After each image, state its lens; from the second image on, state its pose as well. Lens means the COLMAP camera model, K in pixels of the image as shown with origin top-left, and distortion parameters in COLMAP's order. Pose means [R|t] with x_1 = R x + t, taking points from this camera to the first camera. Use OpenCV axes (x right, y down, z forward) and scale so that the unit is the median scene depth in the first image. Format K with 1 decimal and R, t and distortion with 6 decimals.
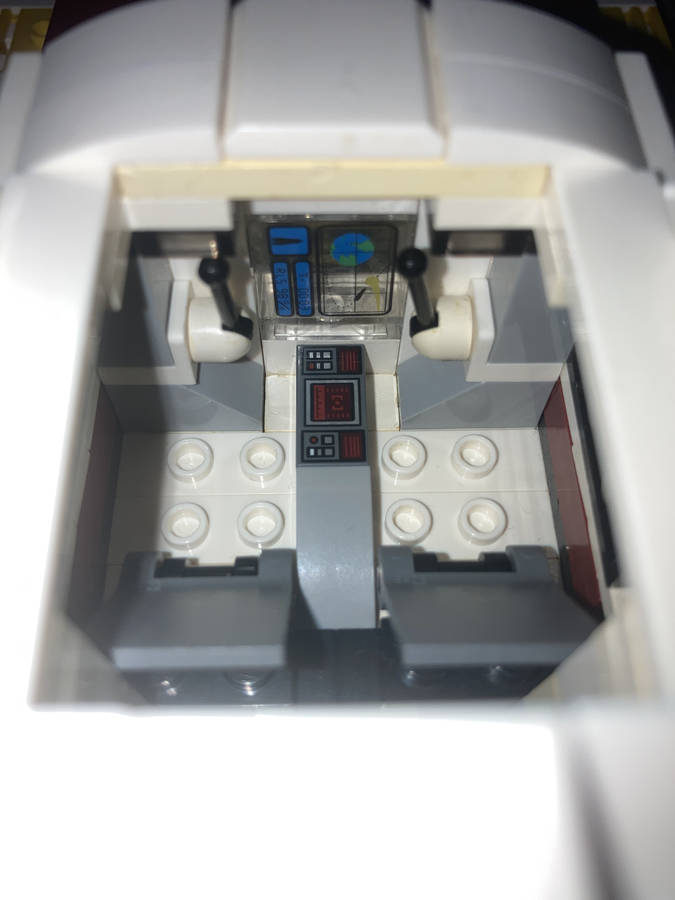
lens RADIAL K [[734.3, 0, 337.6], [0, 734.3, 449.8], [0, 0, 1]] dist [-0.048384, -0.009645]
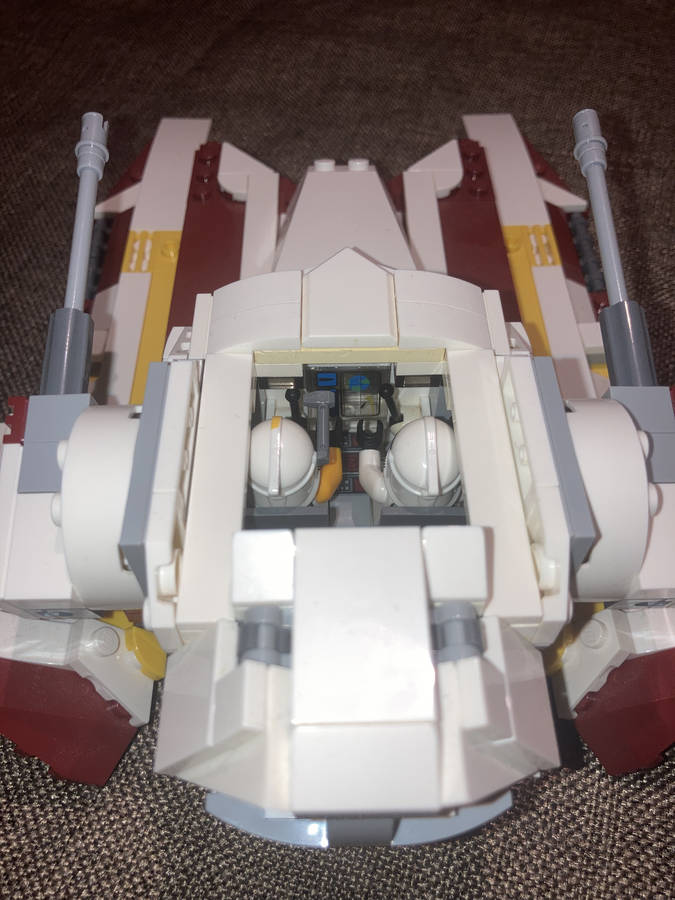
lens RADIAL K [[734.3, 0, 335.5], [0, 734.3, 450.0], [0, 0, 1]] dist [-0.048384, -0.009645]
pose [[0.999670, -0.006997, -0.024734, 0.006477], [0.003249, 0.988913, -0.148459, 0.224231], [0.025498, 0.148330, 0.988609, -1.054867]]
